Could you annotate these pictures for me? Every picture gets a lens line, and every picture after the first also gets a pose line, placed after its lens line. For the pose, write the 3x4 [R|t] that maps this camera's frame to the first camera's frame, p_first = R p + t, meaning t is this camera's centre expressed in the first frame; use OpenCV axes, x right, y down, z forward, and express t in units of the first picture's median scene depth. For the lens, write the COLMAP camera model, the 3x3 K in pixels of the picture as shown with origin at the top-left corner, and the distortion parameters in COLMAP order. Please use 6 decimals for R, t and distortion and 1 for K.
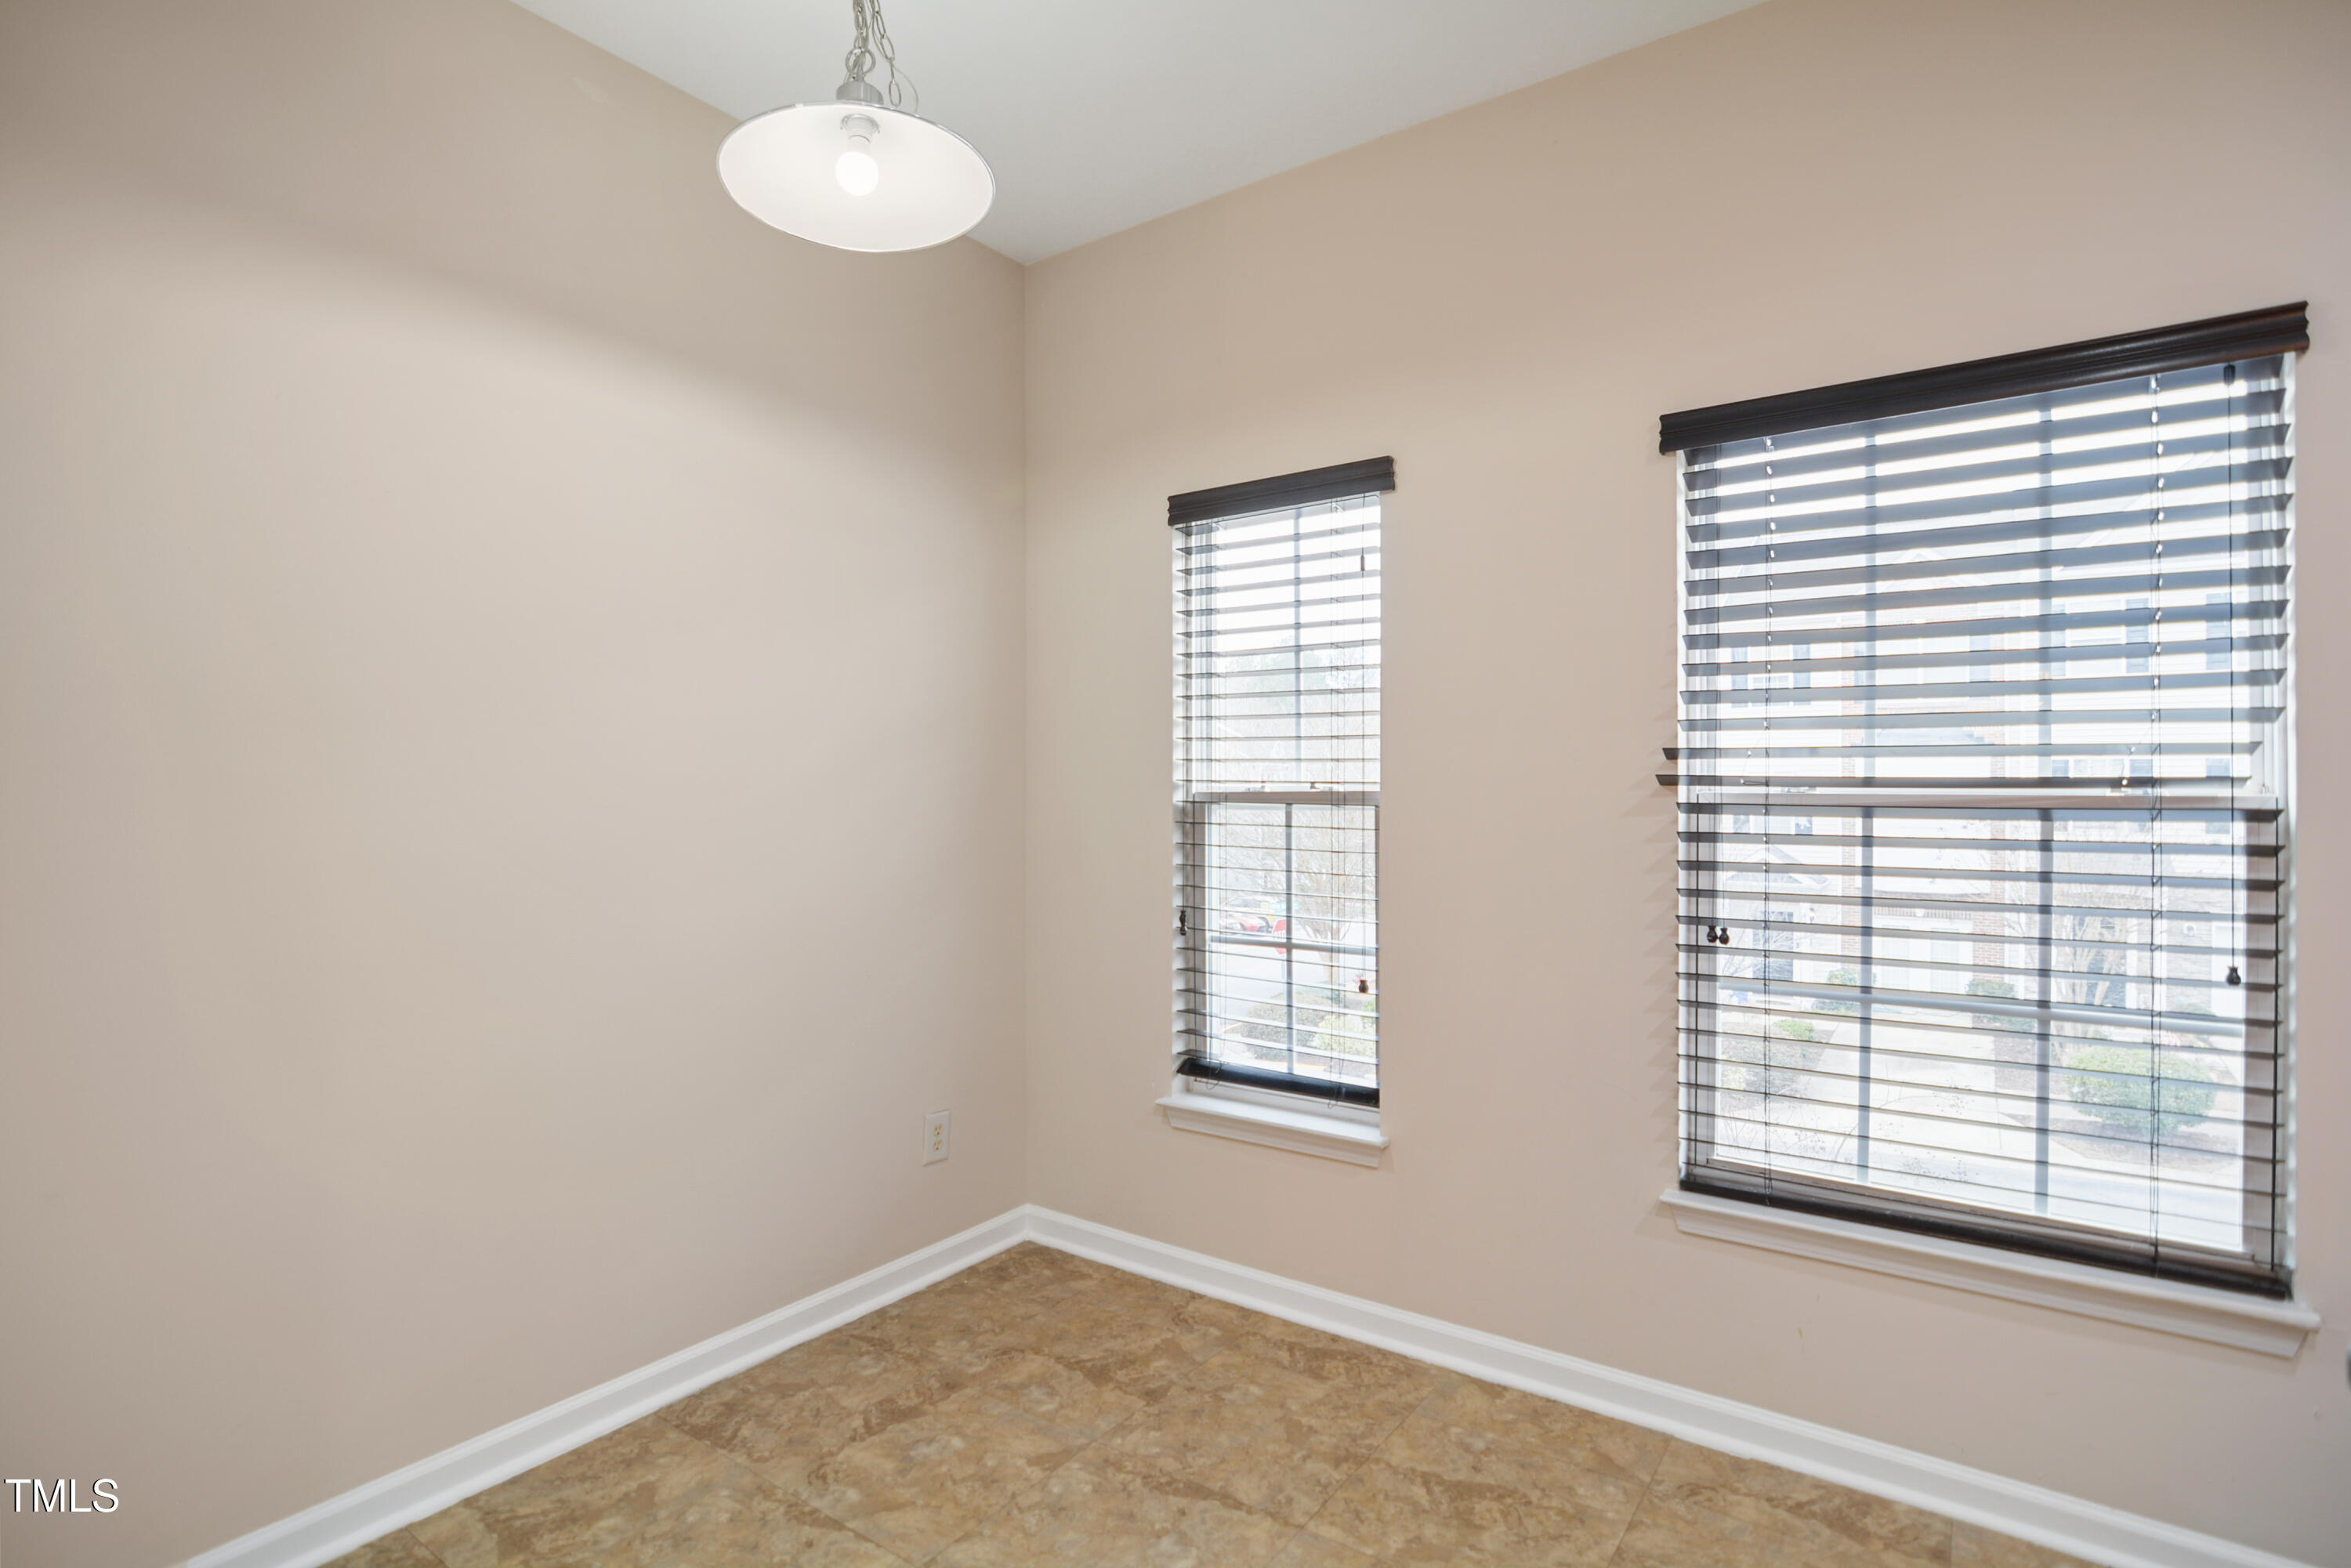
lens RADIAL K [[1160.1, 0, 1184.5], [0, 1160.1, 800.6], [0, 0, 1]] dist [-0.022886, 0.007024]
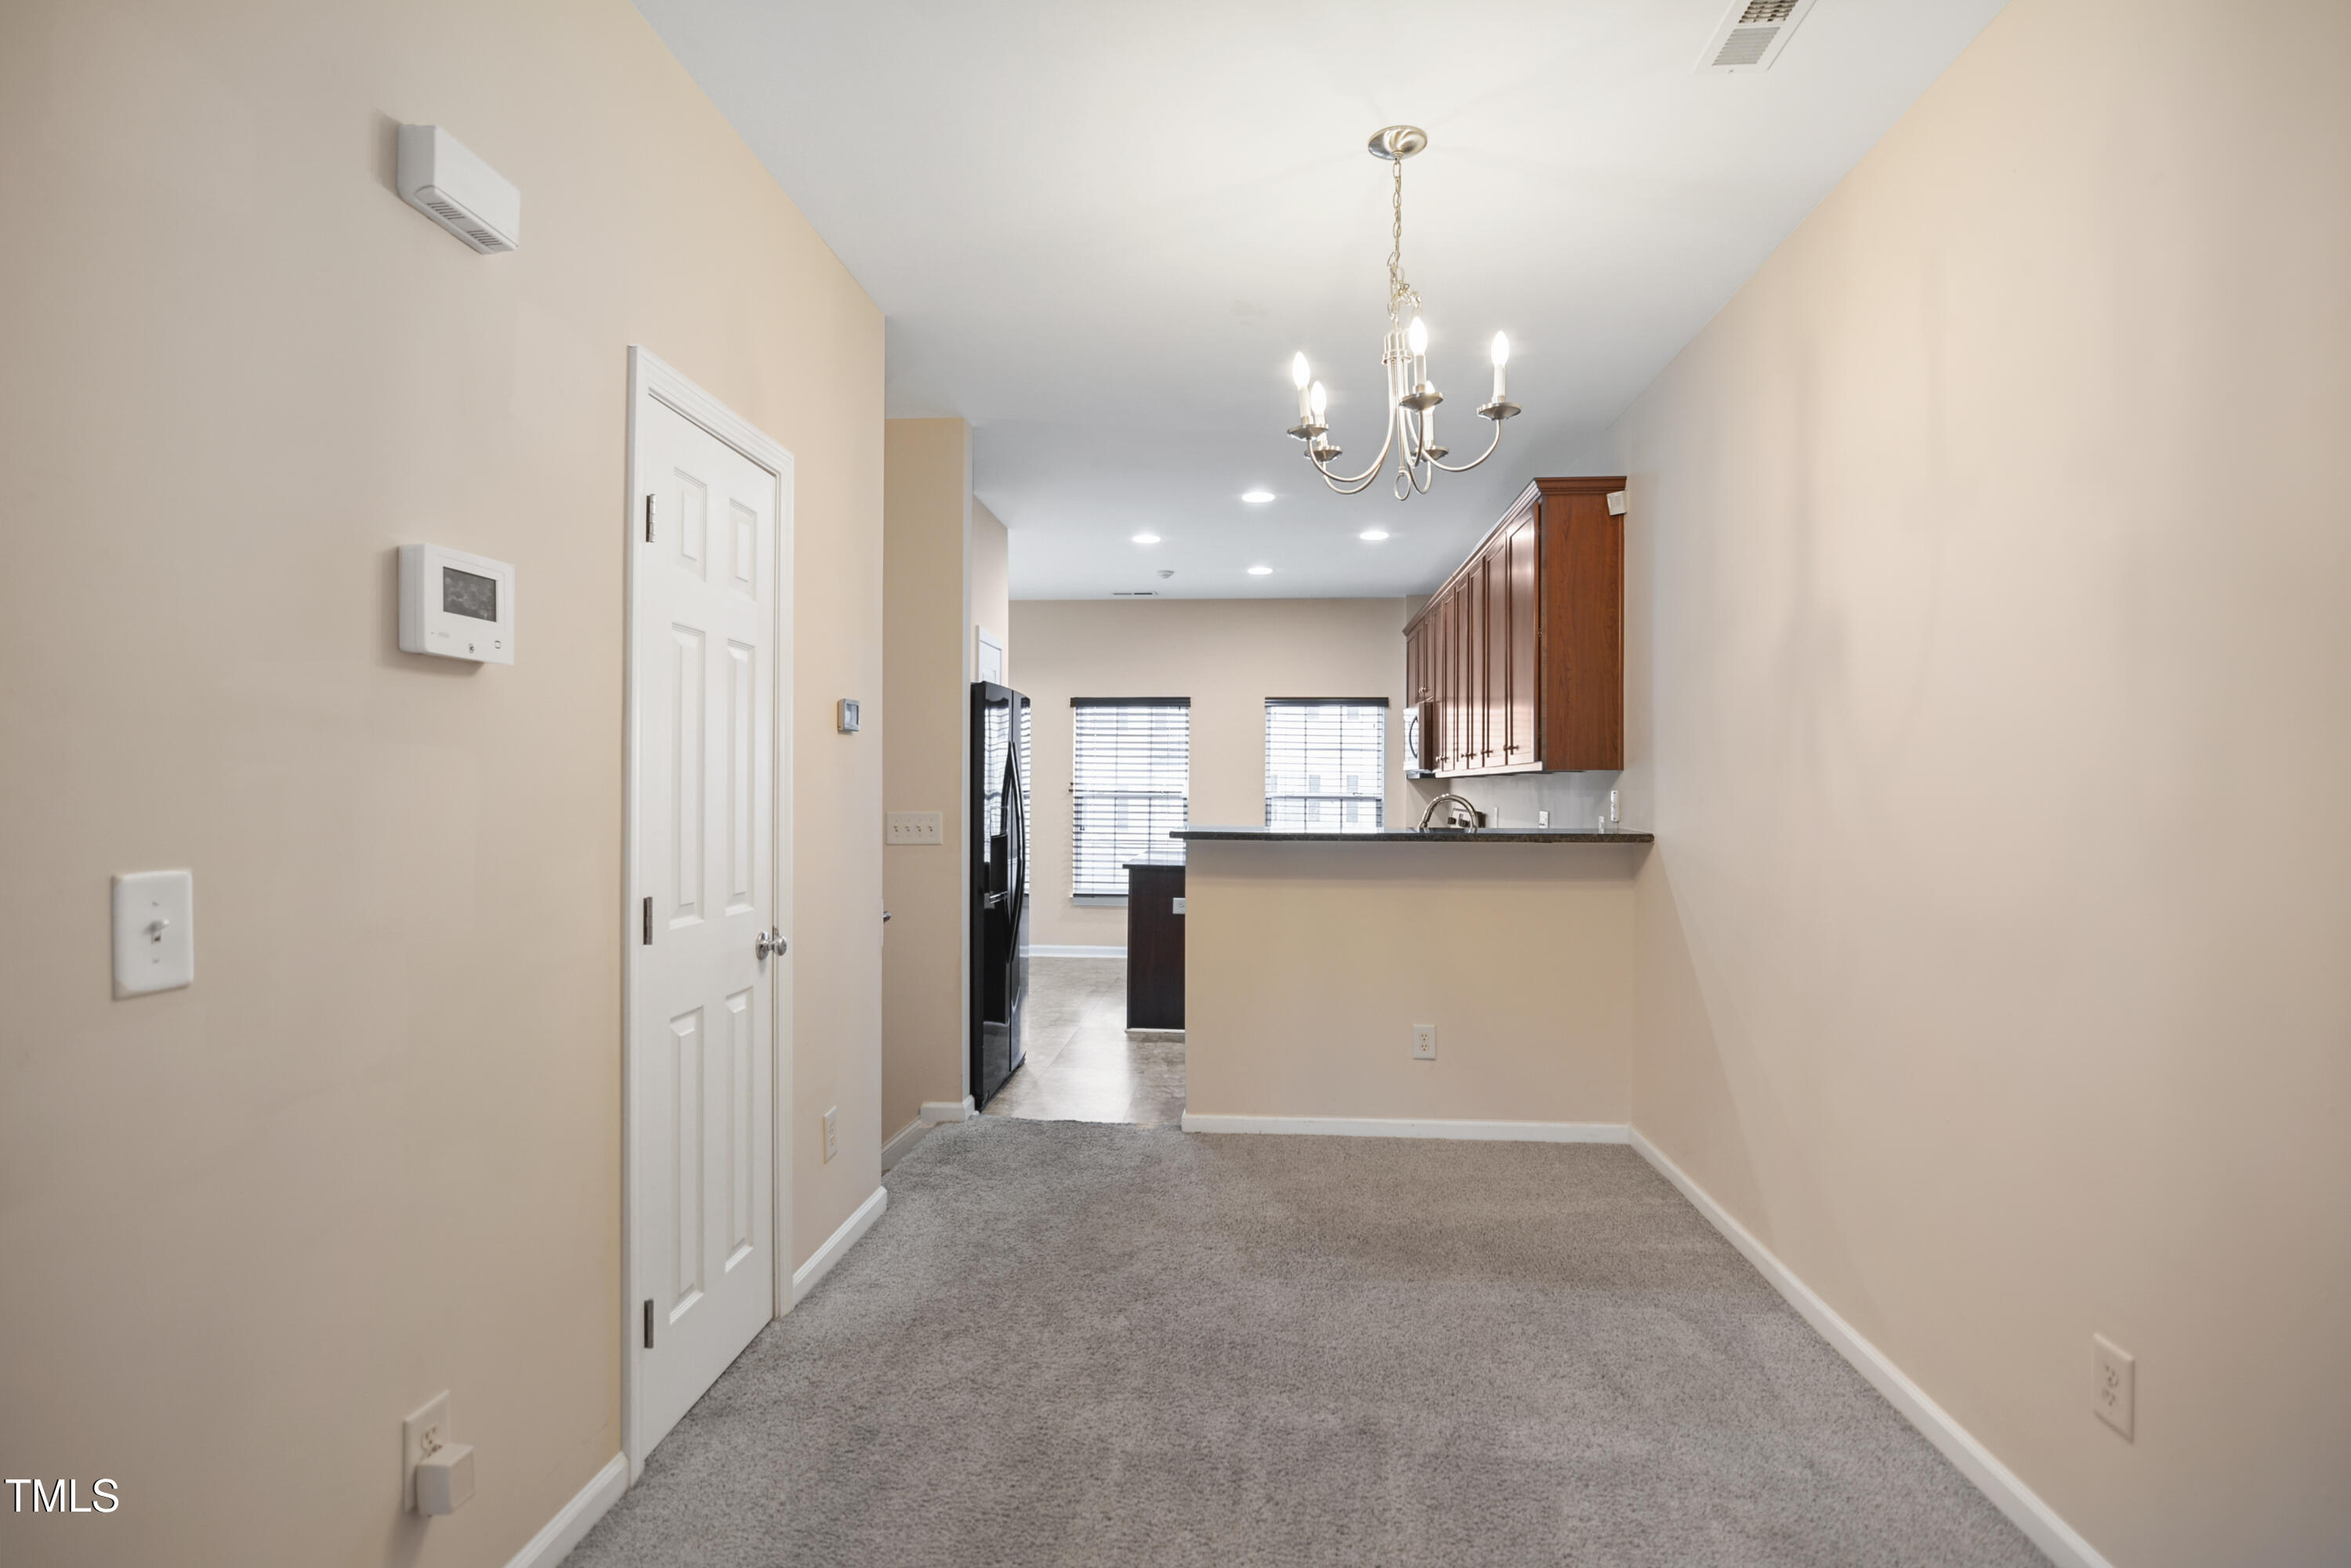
lens RADIAL K [[1160.1, 0, 1177.4], [0, 1160.1, 787.1], [0, 0, 1]] dist [-0.022886, 0.007024]
pose [[0.845113, 0.029470, 0.533775, -1.439275], [0.000117, 0.998469, -0.055313, 0.196318], [-0.534588, 0.046808, 0.843815, -2.628846]]
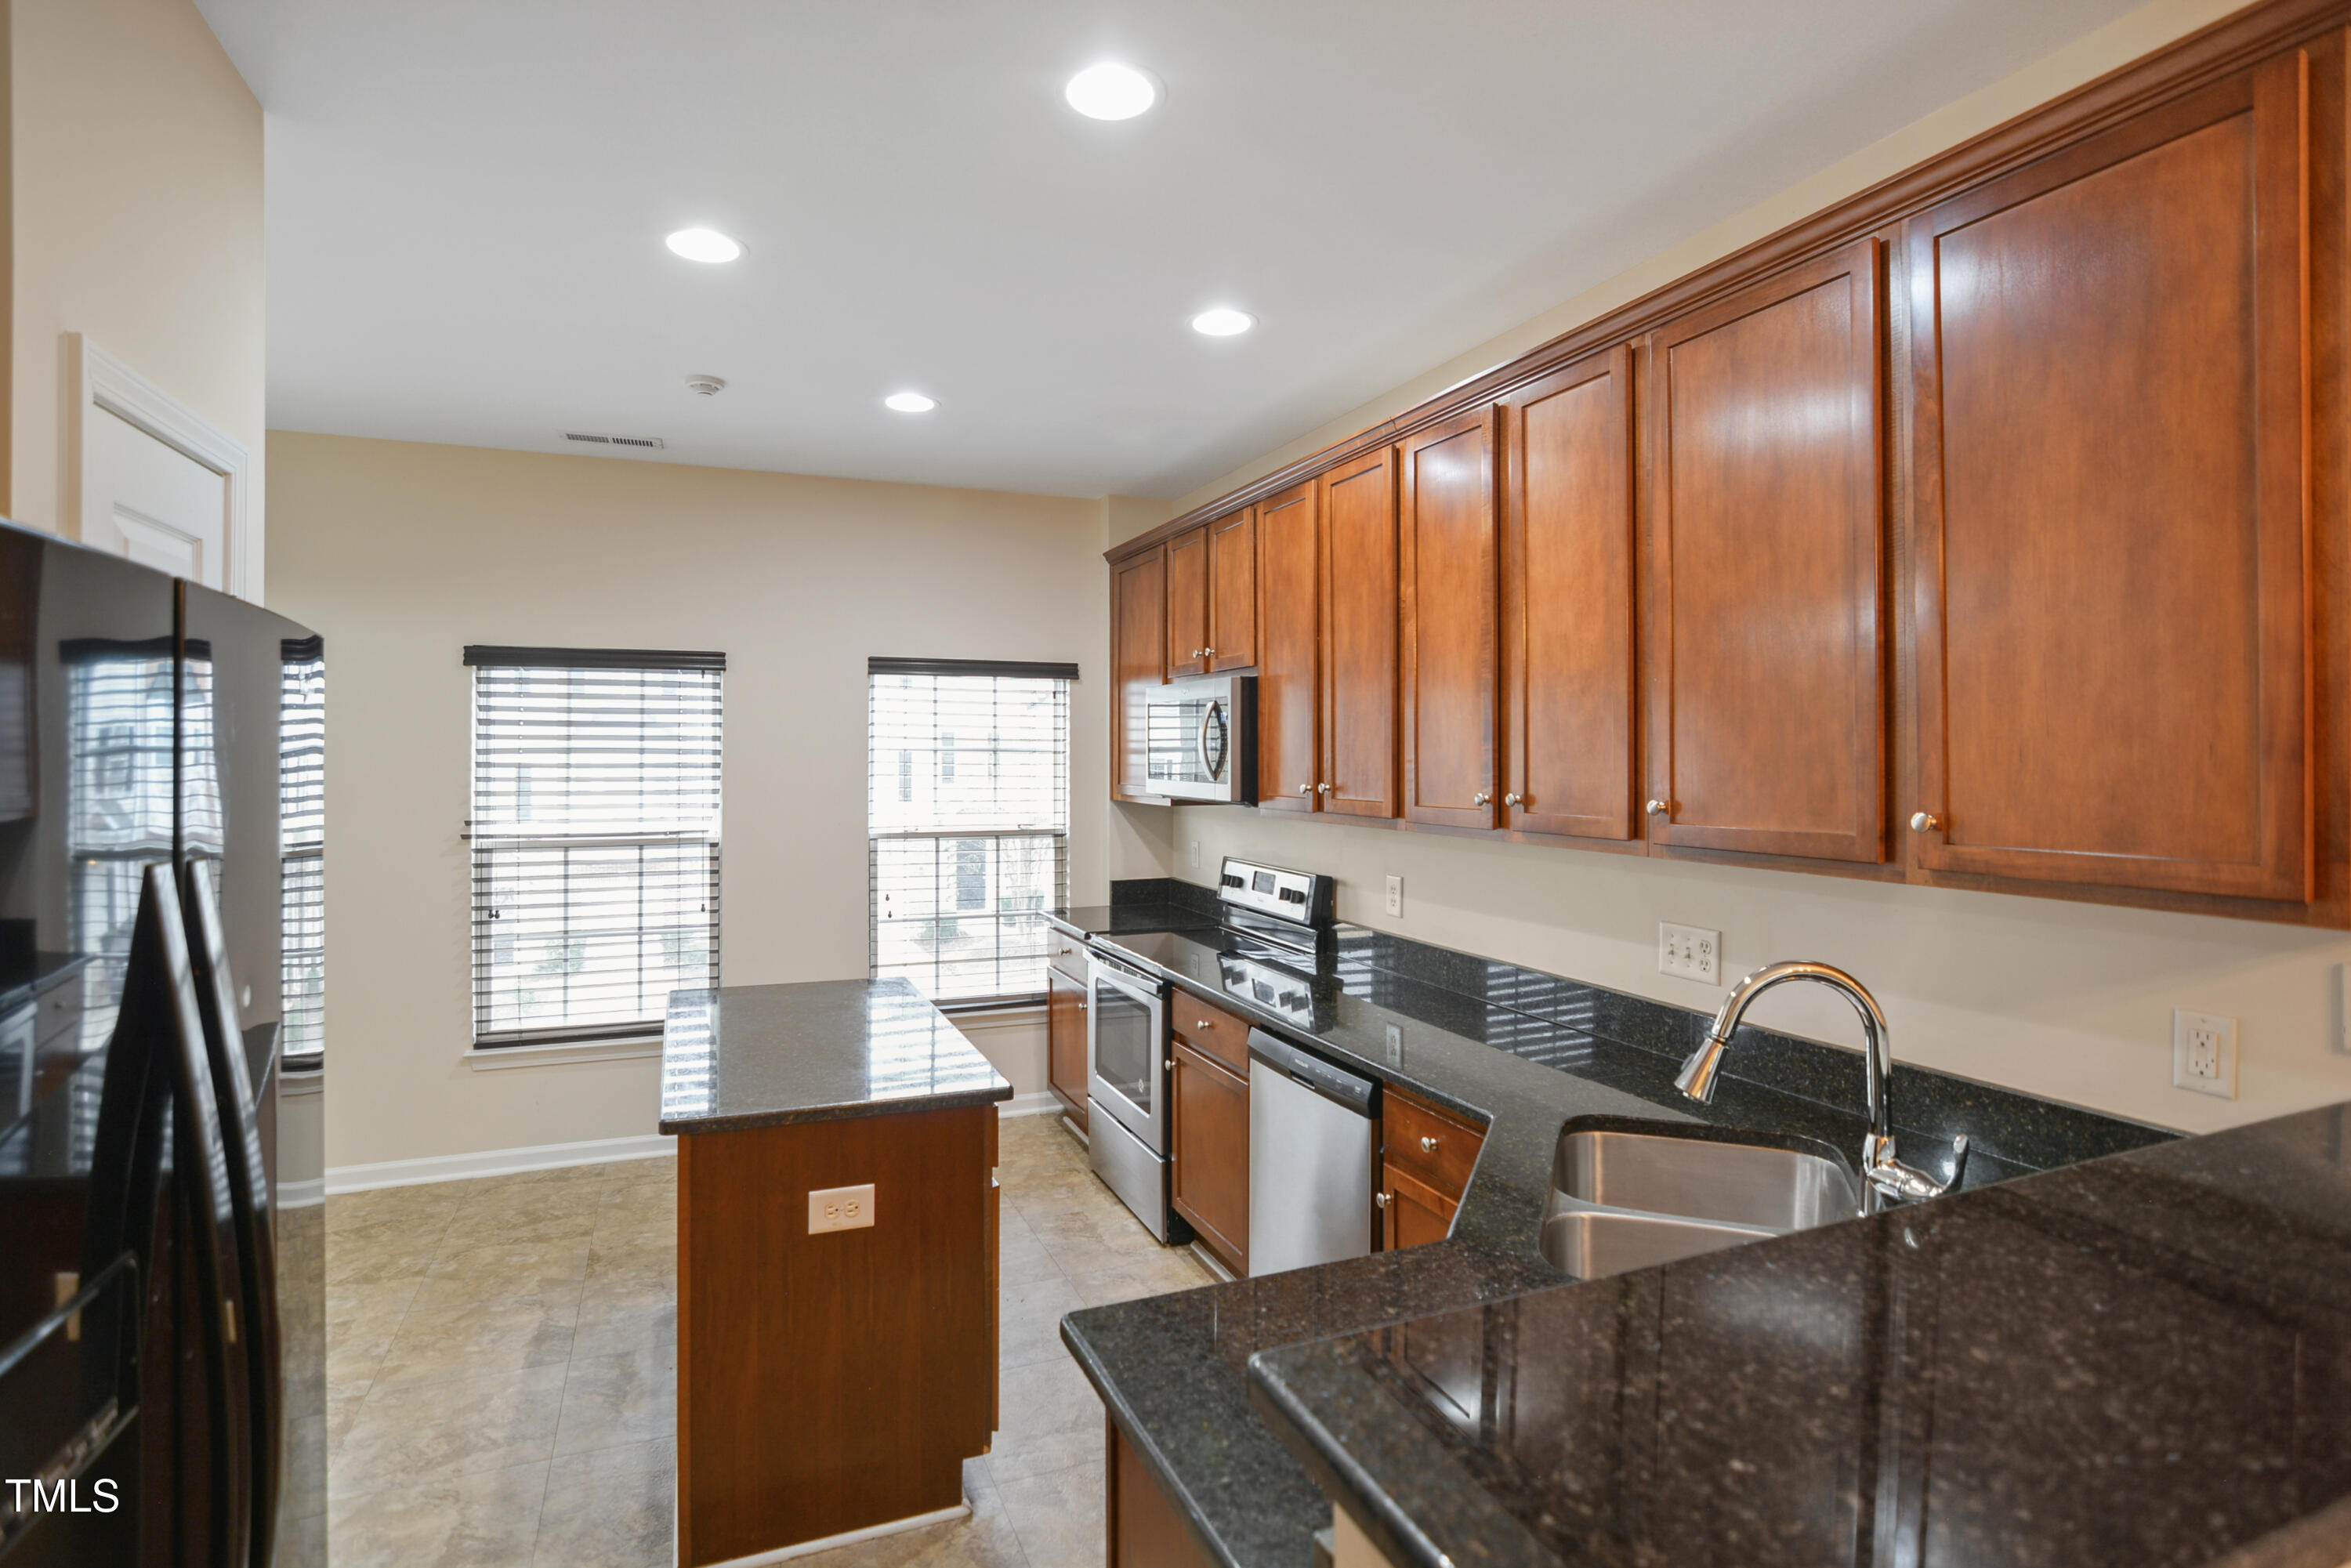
lens RADIAL K [[1160.1, 0, 1157.7], [0, 1160.1, 743.4], [0, 0, 1]] dist [-0.022886, 0.007024]
pose [[0.517325, 0.033361, 0.855139, -0.650454], [0.029891, 0.997926, -0.057014, -0.030014], [-0.855267, 0.055056, 0.515254, -1.015281]]
